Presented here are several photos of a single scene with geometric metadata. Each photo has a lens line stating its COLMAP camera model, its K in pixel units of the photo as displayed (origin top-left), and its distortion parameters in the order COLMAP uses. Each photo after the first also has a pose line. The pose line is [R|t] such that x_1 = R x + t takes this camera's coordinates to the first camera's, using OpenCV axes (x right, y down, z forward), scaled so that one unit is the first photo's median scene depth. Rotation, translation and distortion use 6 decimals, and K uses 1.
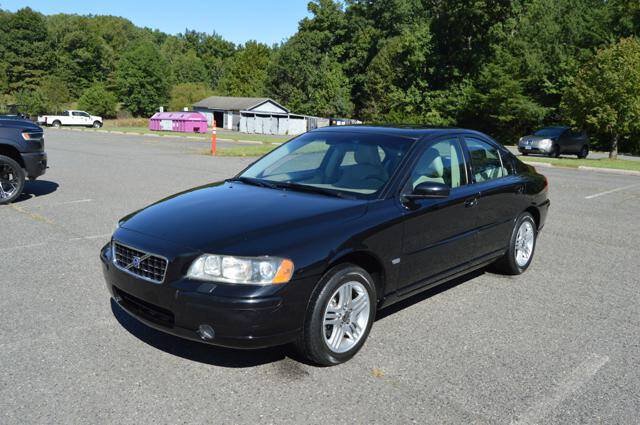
lens RADIAL K [[554.4, 0, 330.3], [0, 554.4, 212.5], [0, 0, 1]] dist [-0.085604, 0.026114]
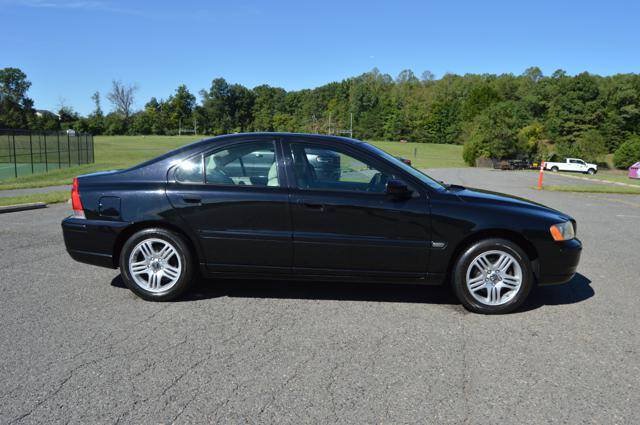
lens RADIAL K [[507.3, 0, 325.8], [0, 507.3, 210.8], [0, 0, 1]] dist [-0.101812, 0.045994]
pose [[0.523545, 0.090084, -0.847222, 0.122405], [-0.164082, 0.986441, 0.003492, 0.004043], [0.836049, 0.137185, 0.531227, 0.008644]]
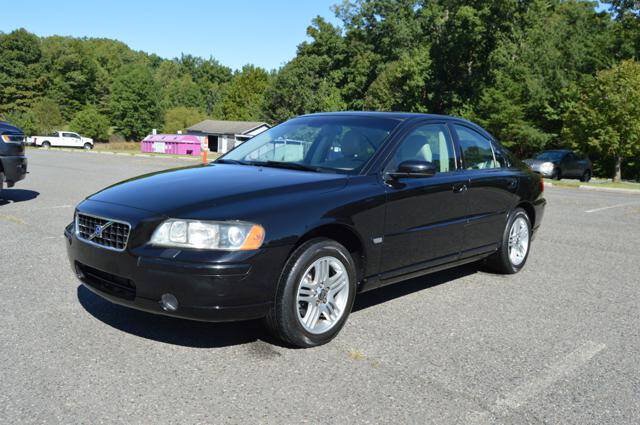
lens RADIAL K [[570.8, 0, 331.5], [0, 570.8, 211.5], [0, 0, 1]] dist [-0.081584, 0.017389]
pose [[0.999919, 0.010888, 0.006548, 0.001637], [-0.010508, 0.998399, -0.055578, 0.004613], [-0.007143, 0.055505, 0.998433, 0.001458]]
